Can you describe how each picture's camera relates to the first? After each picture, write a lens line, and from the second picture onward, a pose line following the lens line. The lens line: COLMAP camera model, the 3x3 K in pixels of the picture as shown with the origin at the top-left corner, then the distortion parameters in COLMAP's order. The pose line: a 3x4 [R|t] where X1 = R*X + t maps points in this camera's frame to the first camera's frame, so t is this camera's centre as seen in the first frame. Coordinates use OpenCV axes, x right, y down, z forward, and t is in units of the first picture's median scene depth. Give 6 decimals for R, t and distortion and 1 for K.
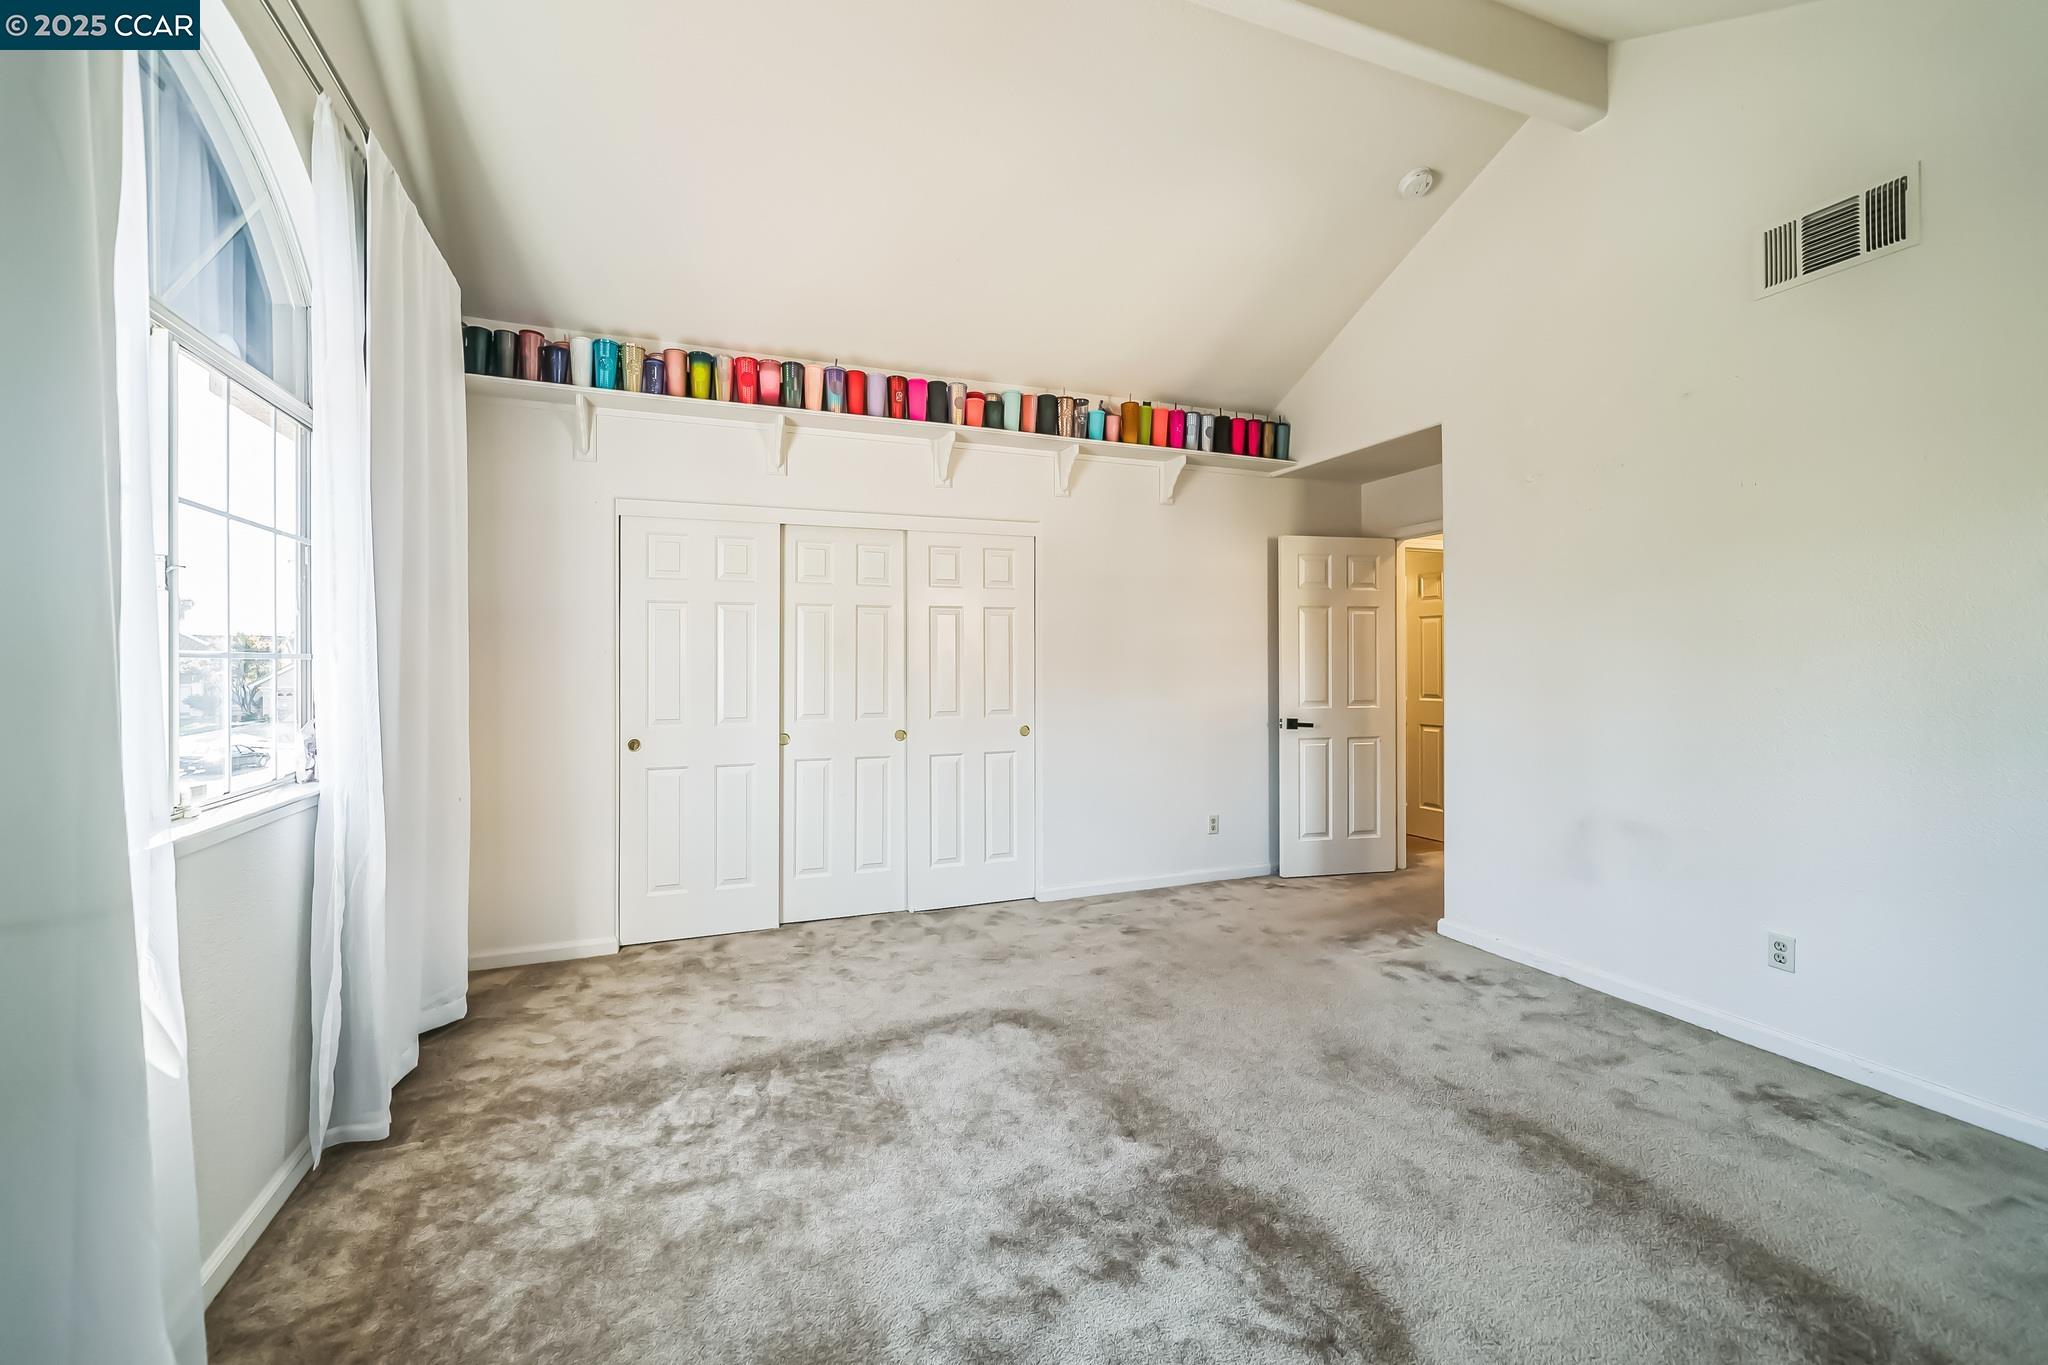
lens RADIAL K [[825.5, 0, 1018.2], [0, 825.5, 676.5], [0, 0, 1]] dist [0.003201, 0.000207]
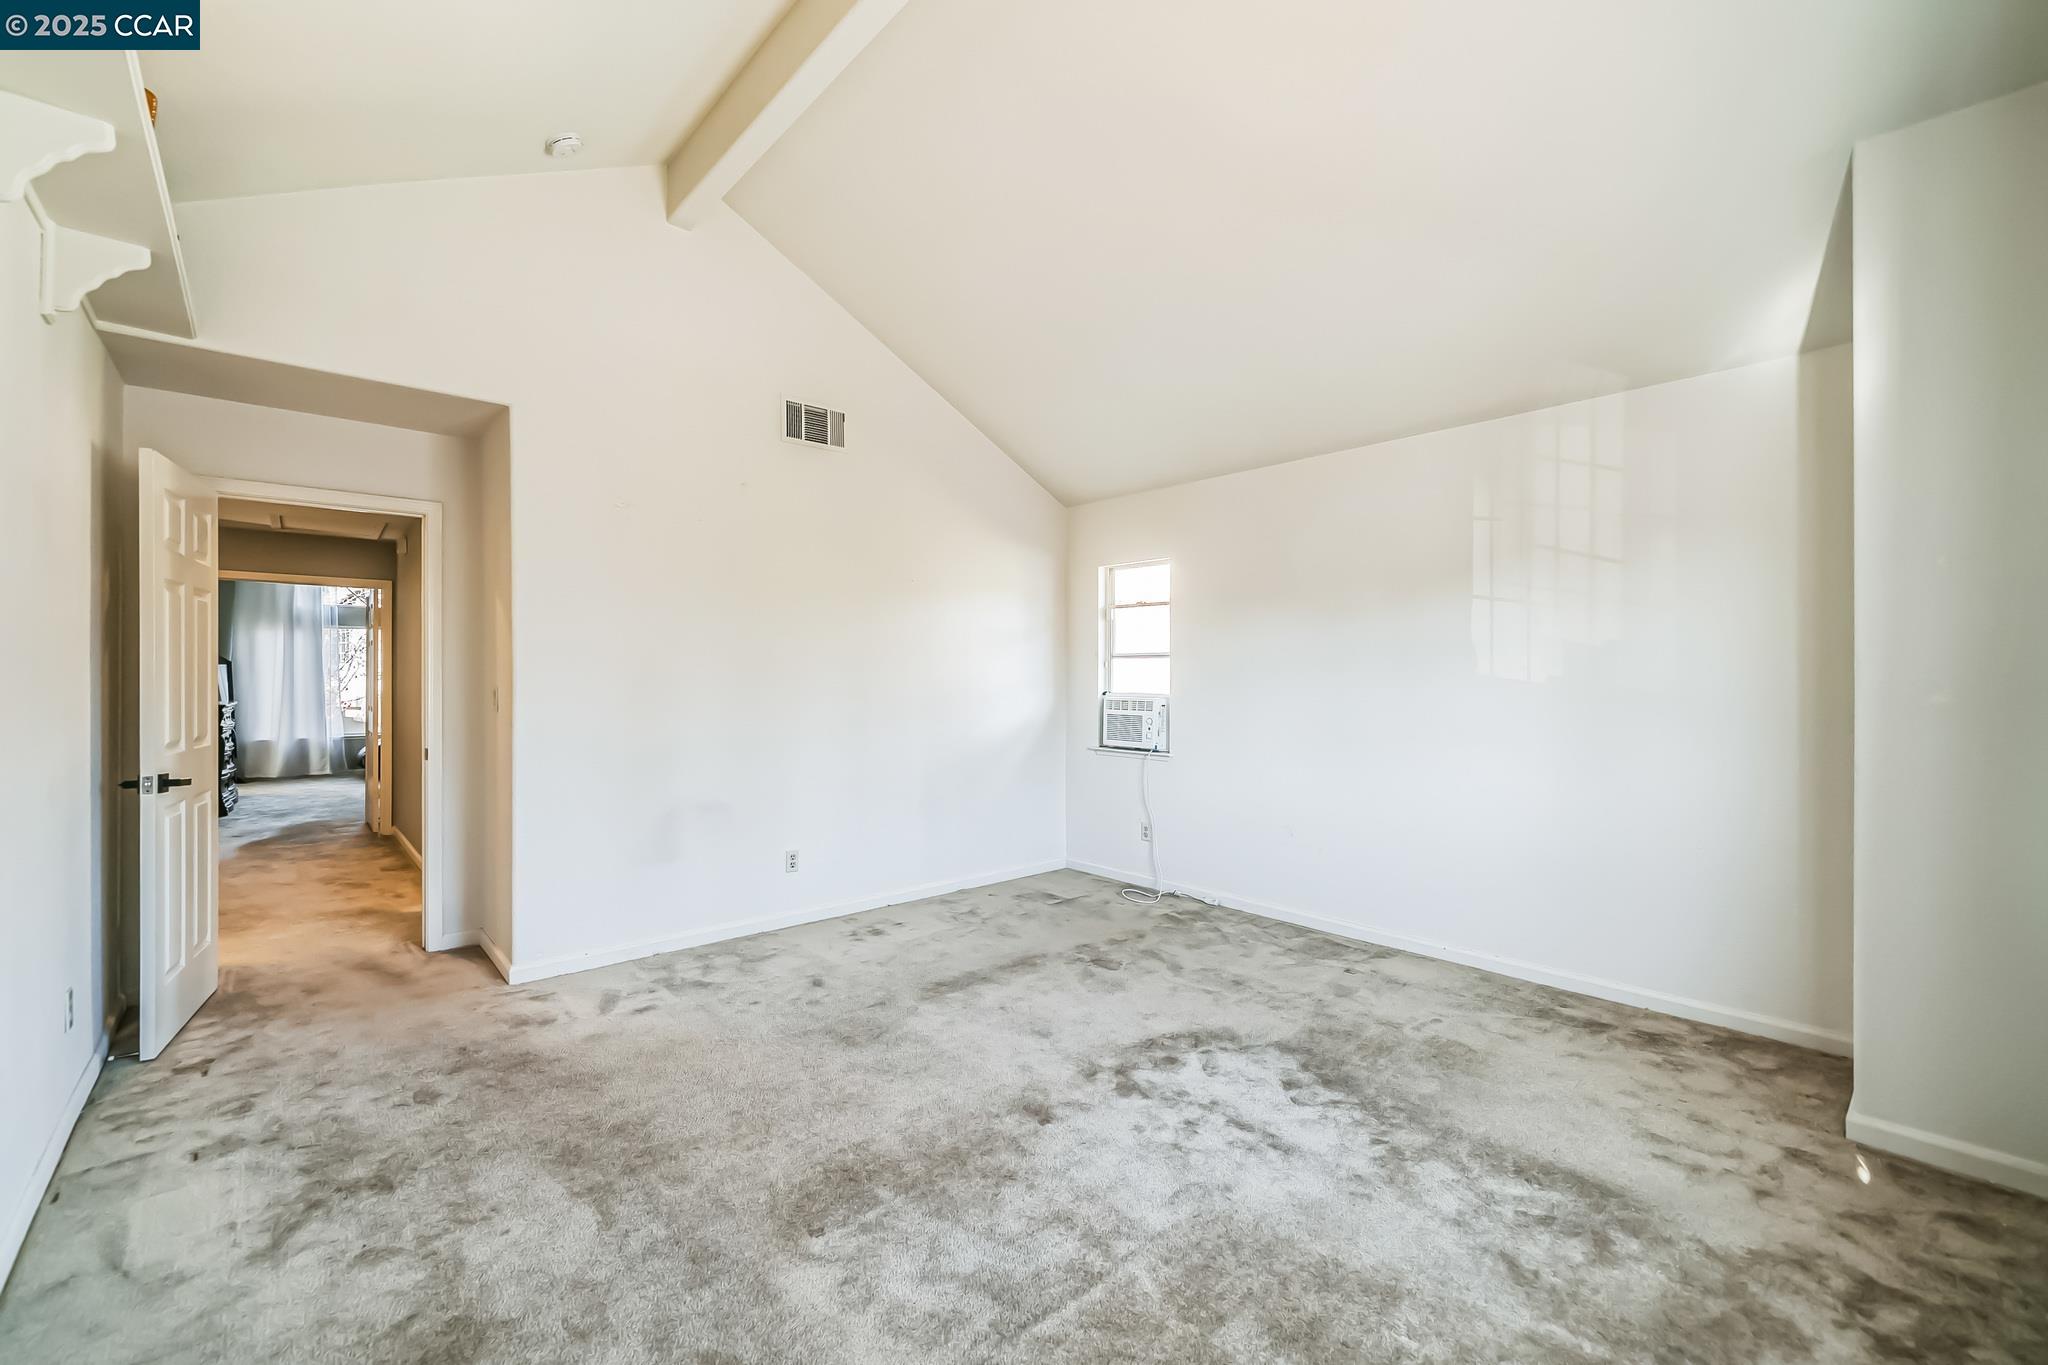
lens RADIAL K [[825.5, 0, 1026.8], [0, 825.5, 676.6], [0, 0, 1]] dist [0.003201, 0.000207]
pose [[-0.348728, -0.002884, 0.937220, -0.651976], [0.003456, 0.999985, 0.004363, -0.022946], [-0.937218, 0.004761, -0.348712, 1.031072]]
